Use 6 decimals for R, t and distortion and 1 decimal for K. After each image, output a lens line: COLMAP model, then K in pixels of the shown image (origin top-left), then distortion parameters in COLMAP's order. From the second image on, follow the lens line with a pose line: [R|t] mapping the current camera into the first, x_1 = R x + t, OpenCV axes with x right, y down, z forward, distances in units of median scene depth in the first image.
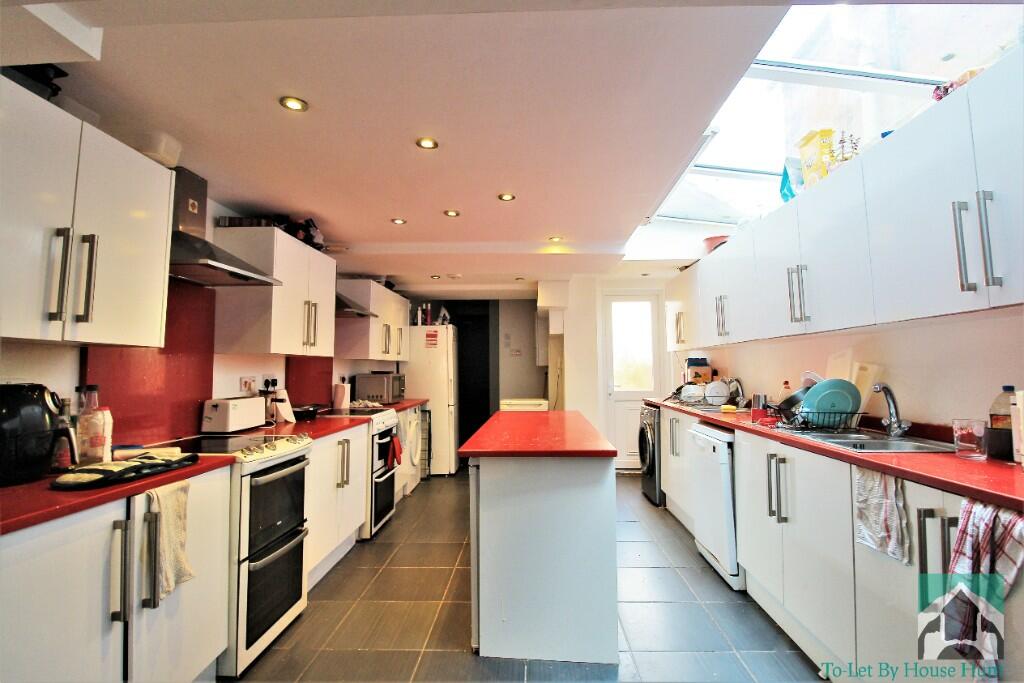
lens RADIAL K [[475.2, 0, 515.8], [0, 475.2, 336.9], [0, 0, 1]] dist [0.011092, -0.017057]
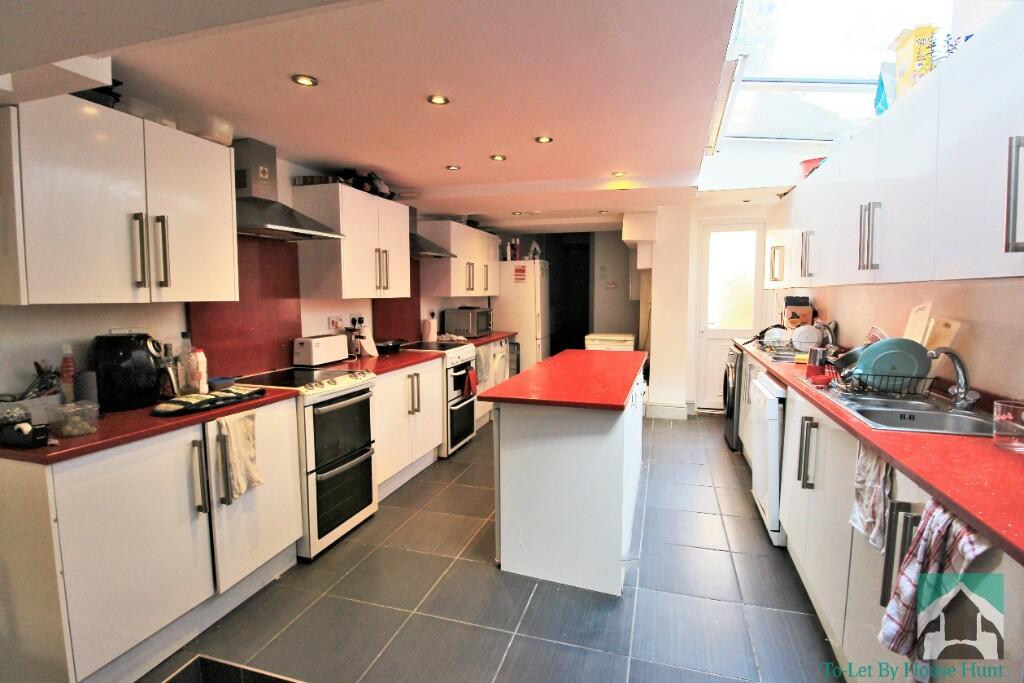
lens RADIAL K [[475.2, 0, 515.8], [0, 475.2, 336.9], [0, 0, 1]] dist [0.011092, -0.017057]
pose [[0.968016, 0.026983, -0.249433, 0.183264], [0.012031, 0.988064, 0.153575, -0.047707], [0.250600, -0.151664, 0.956137, -0.001546]]
